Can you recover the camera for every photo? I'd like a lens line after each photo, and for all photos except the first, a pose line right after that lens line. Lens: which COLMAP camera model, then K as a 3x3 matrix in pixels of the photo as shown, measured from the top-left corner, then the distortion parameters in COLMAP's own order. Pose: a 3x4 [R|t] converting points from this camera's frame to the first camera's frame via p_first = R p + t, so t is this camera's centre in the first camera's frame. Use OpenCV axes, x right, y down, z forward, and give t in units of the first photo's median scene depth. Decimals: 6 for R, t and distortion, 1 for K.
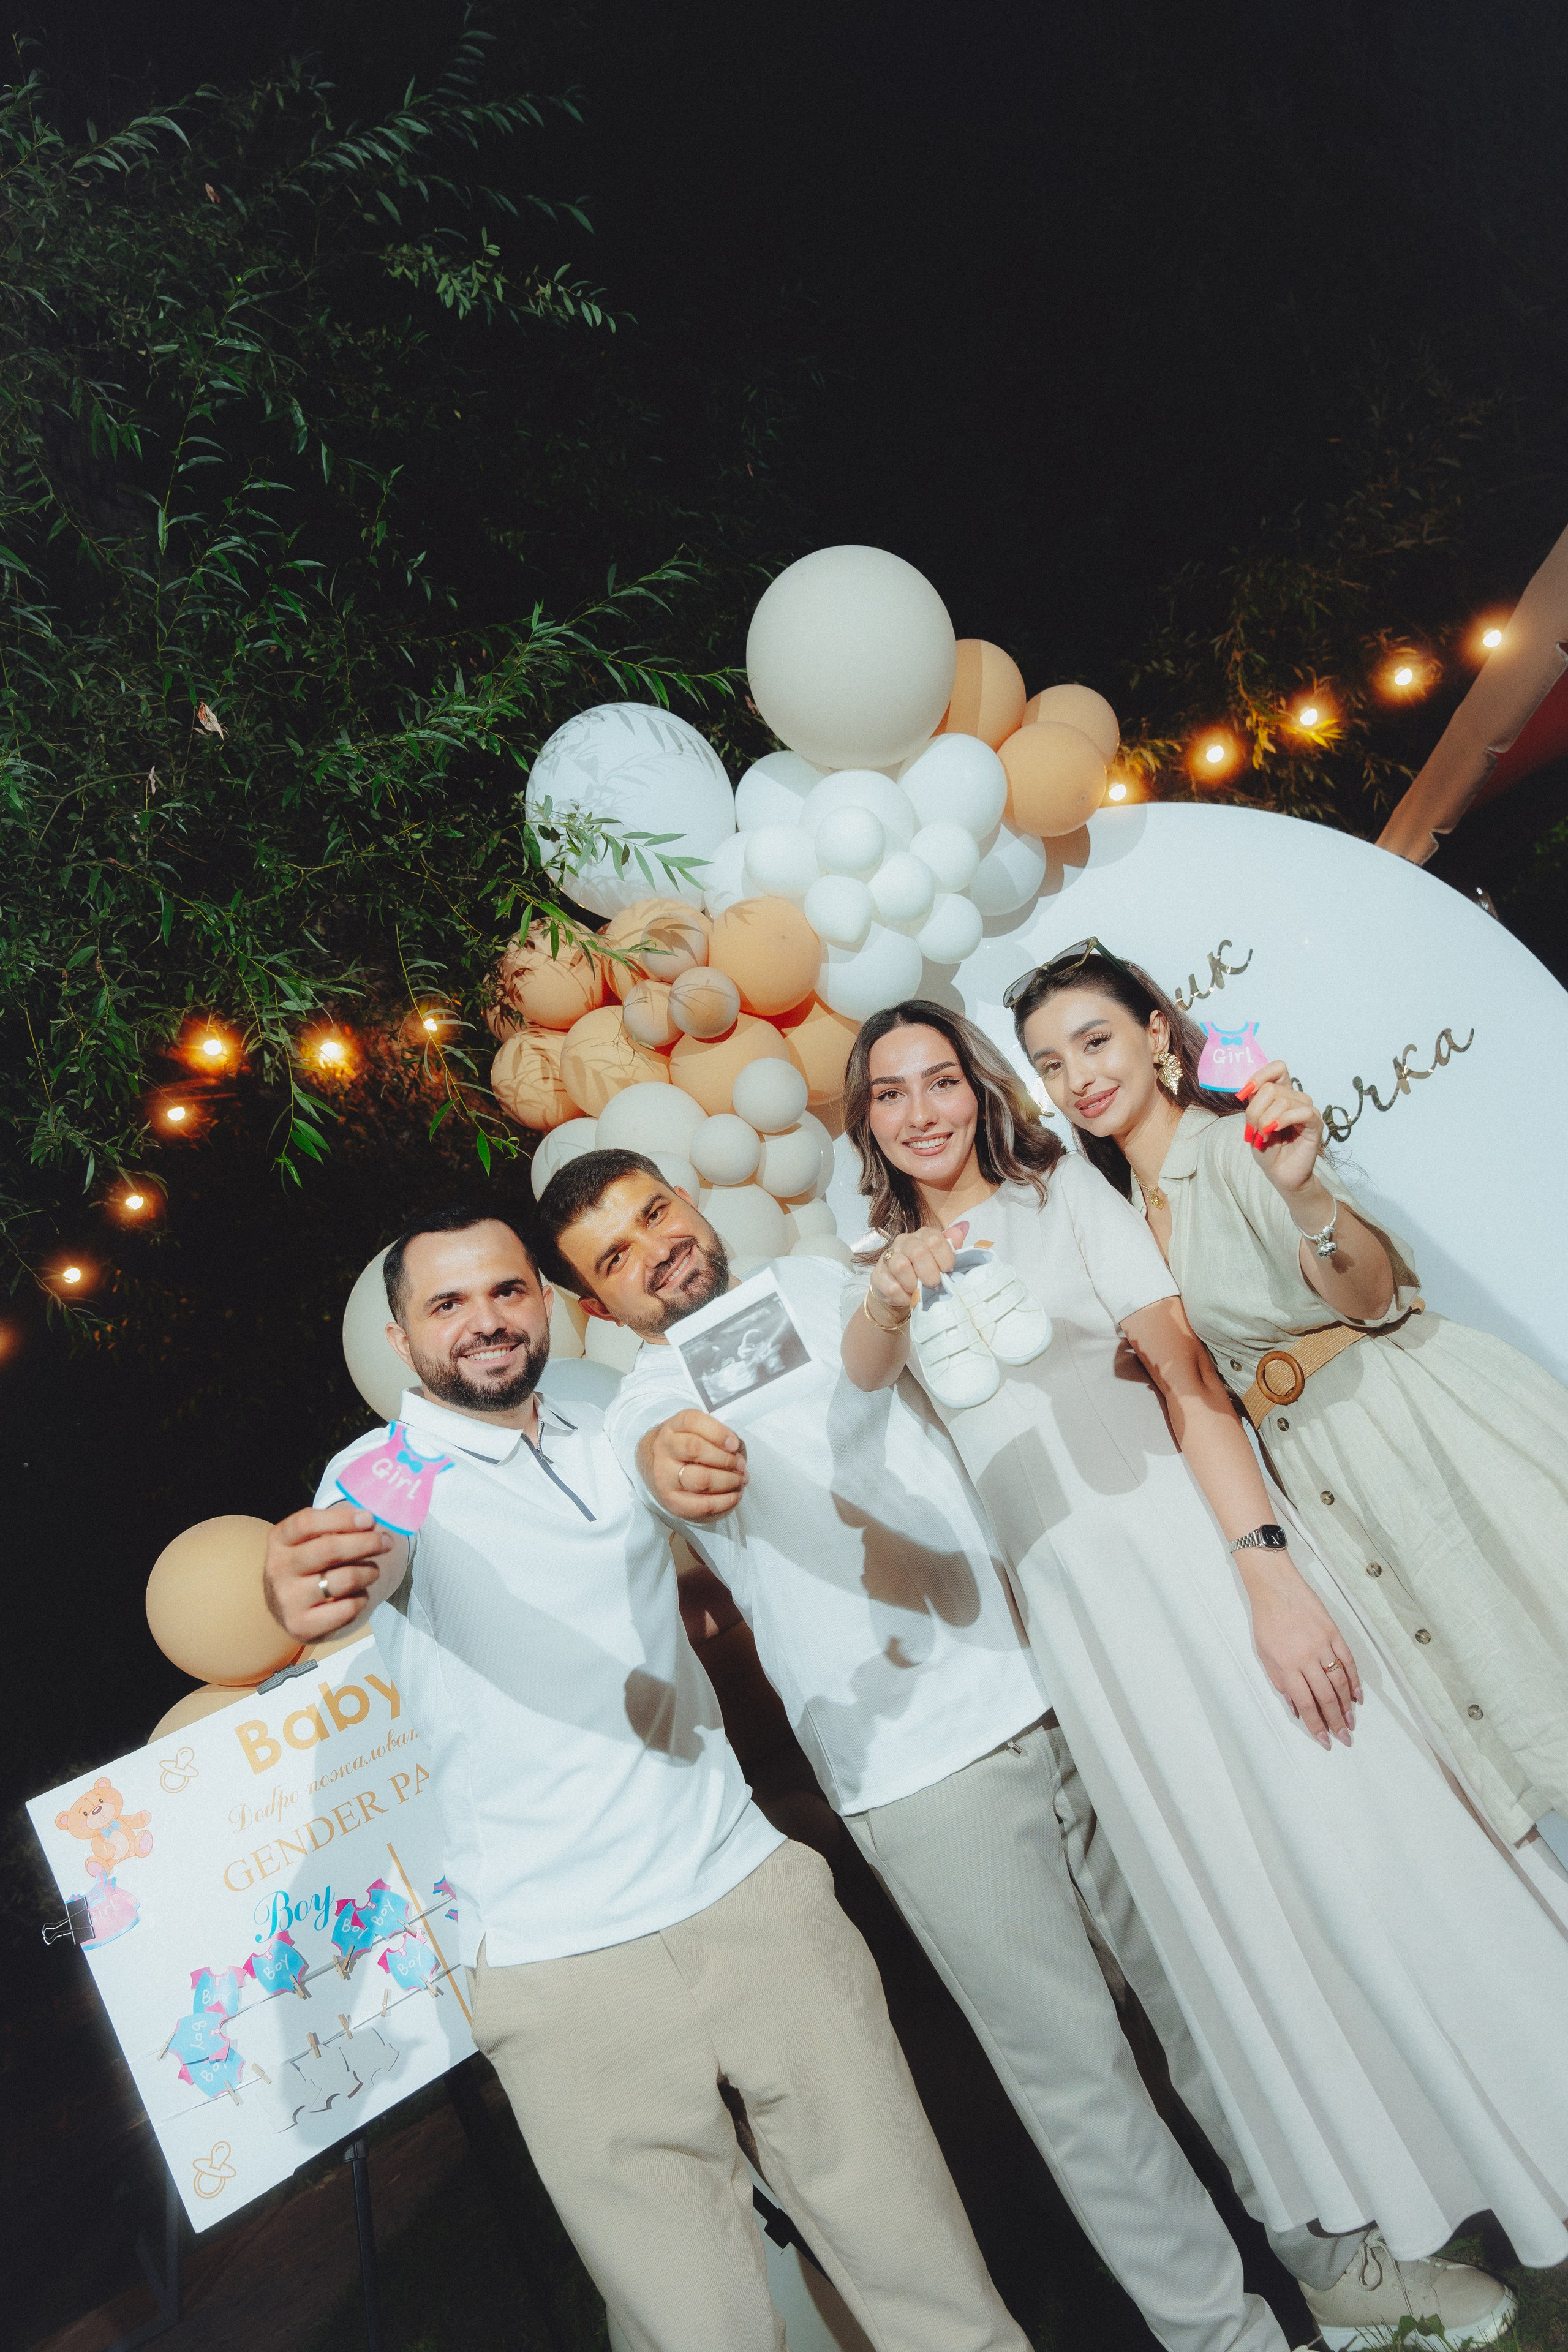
lens RADIAL K [[1610.6, 0, 784.6], [0, 1610.6, 1183.0], [0, 0, 1]] dist [0.008574, -0.018469]
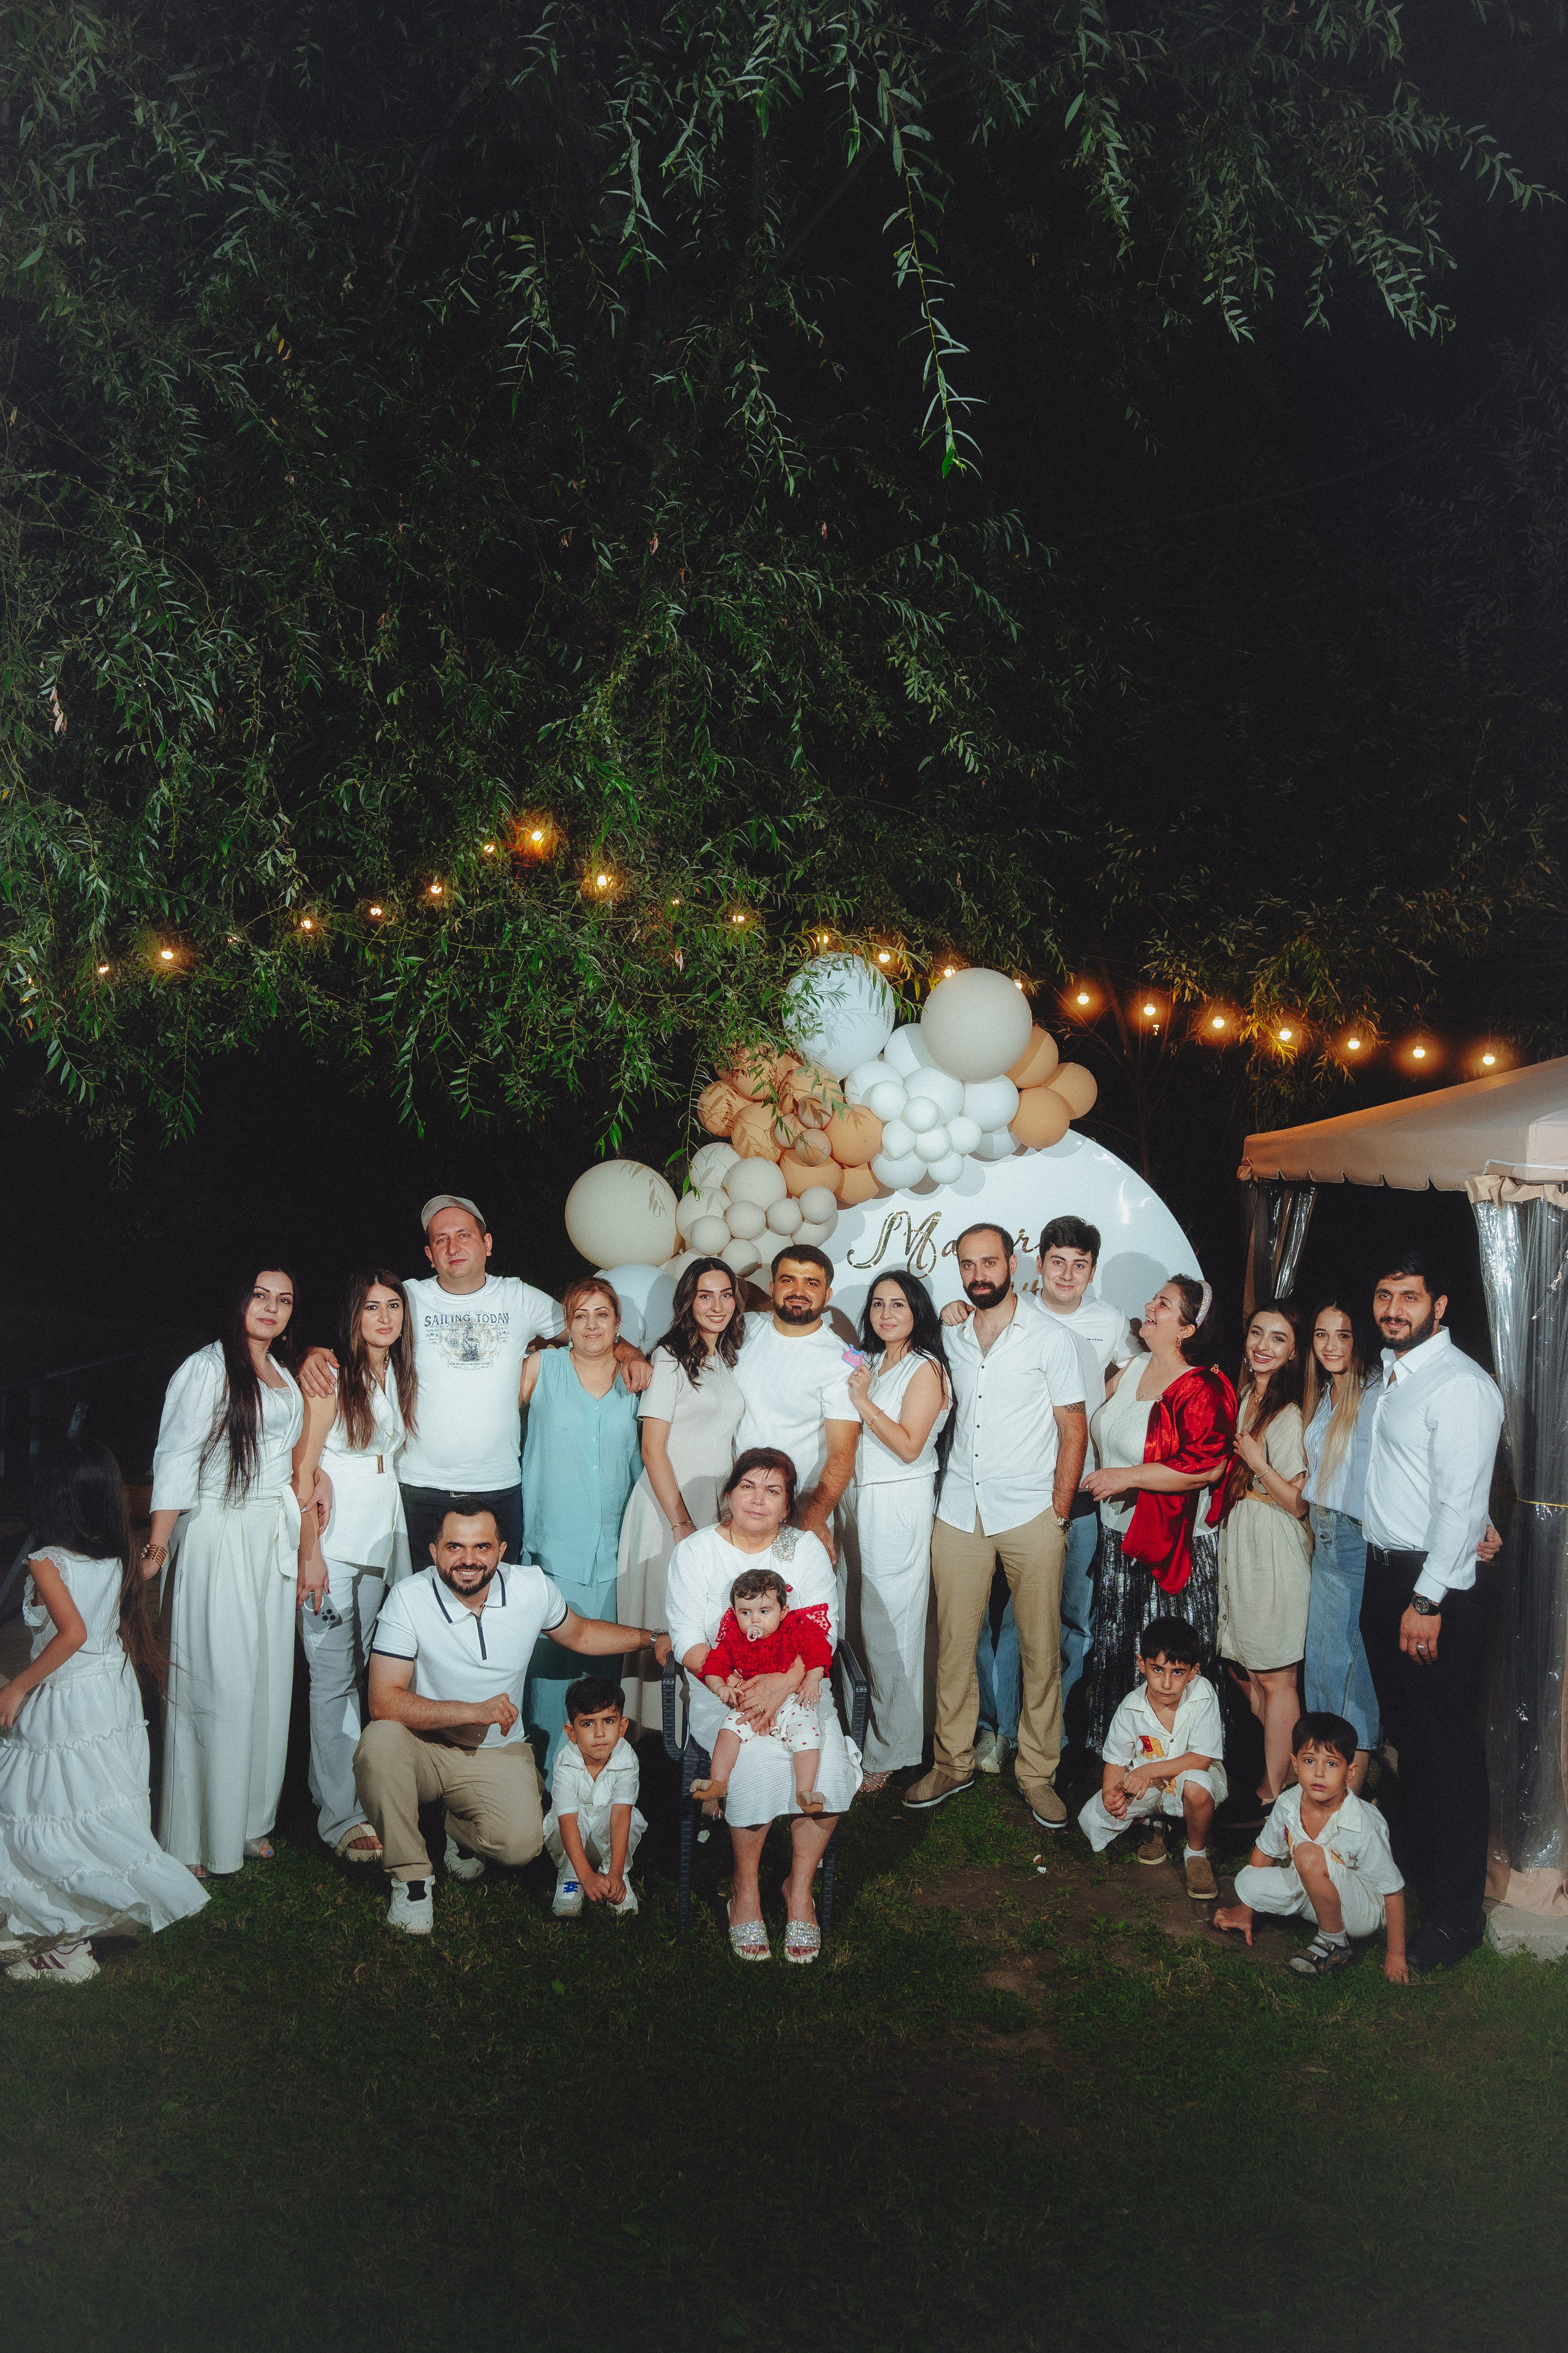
lens RADIAL K [[1603.5, 0, 804.4], [0, 1603.5, 1175.0], [0, 0, 1]] dist [0.002397, -0.017431]
pose [[0.854363, 0.513069, 0.082608, -0.203679], [-0.518446, 0.830570, 0.203391, -0.473099], [0.035742, -0.216597, 0.975607, -0.910966]]
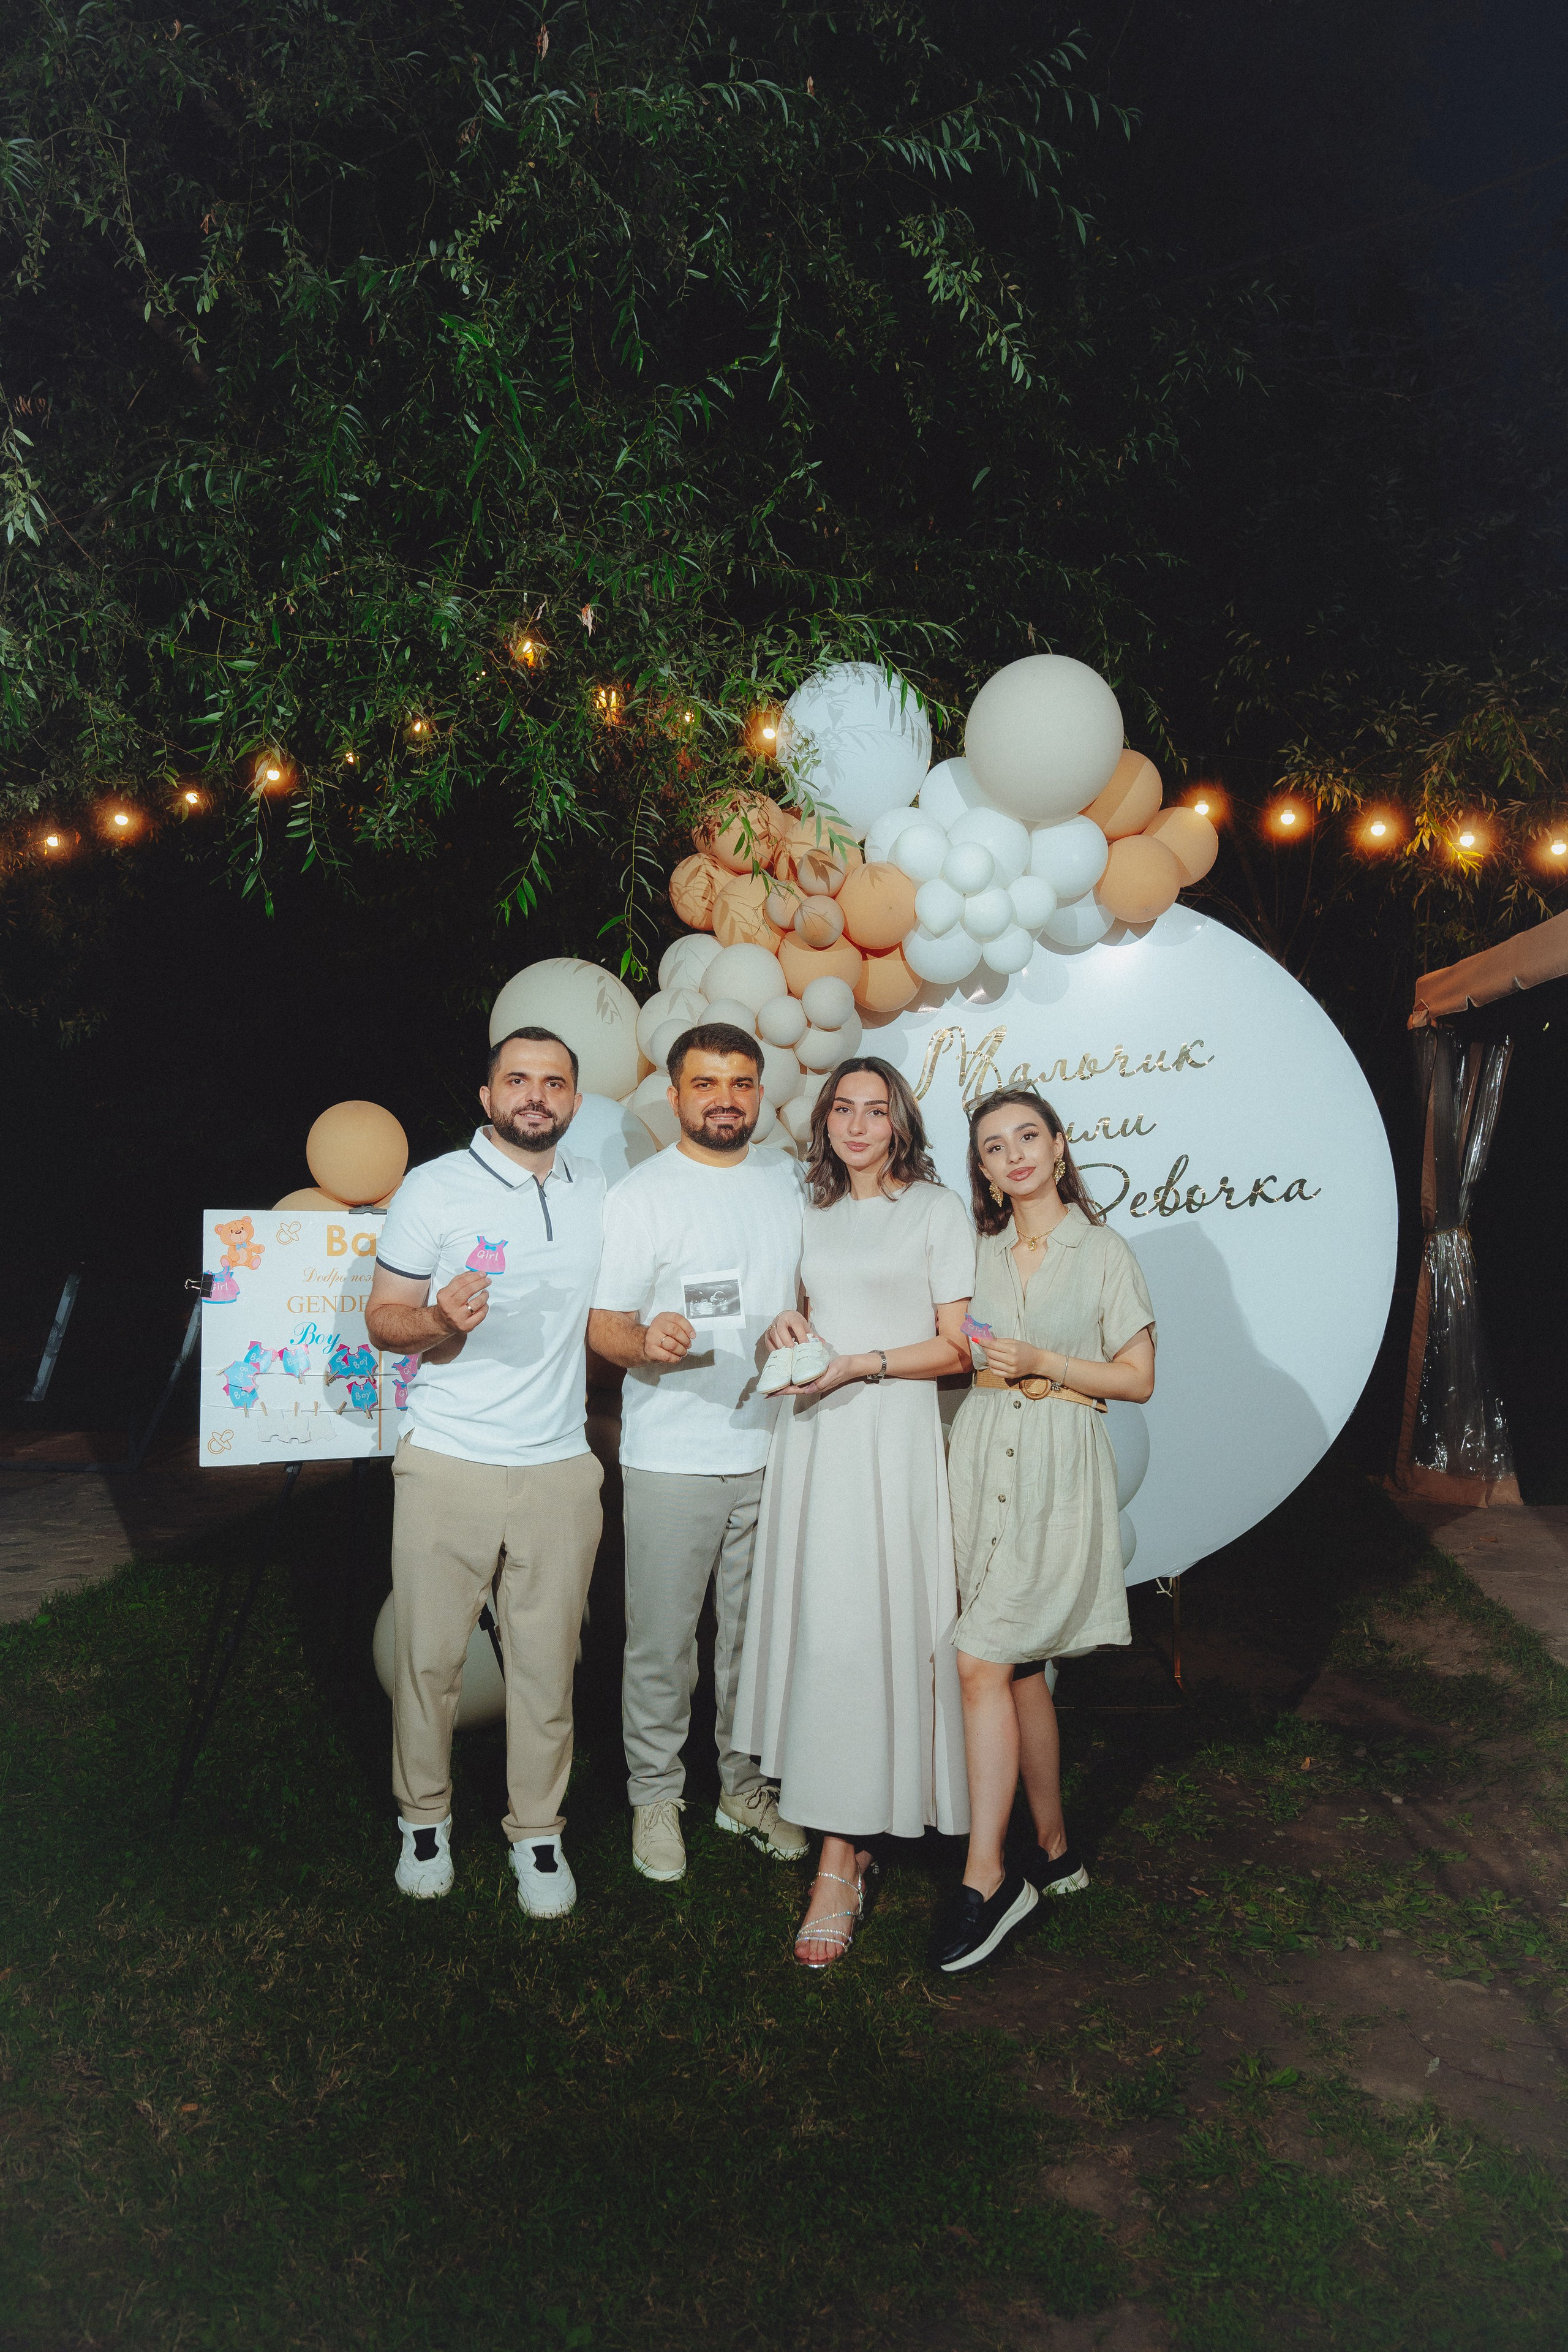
lens RADIAL K [[1516.7, 0, 782.1], [0, 1516.7, 1168.2], [0, 0, 1]] dist [-0.005292, -0.002662]
pose [[0.872681, 0.488136, -0.012248, 0.042928], [-0.469765, 0.846153, 0.251685, -0.246161], [0.133220, -0.213887, 0.967732, -0.329312]]
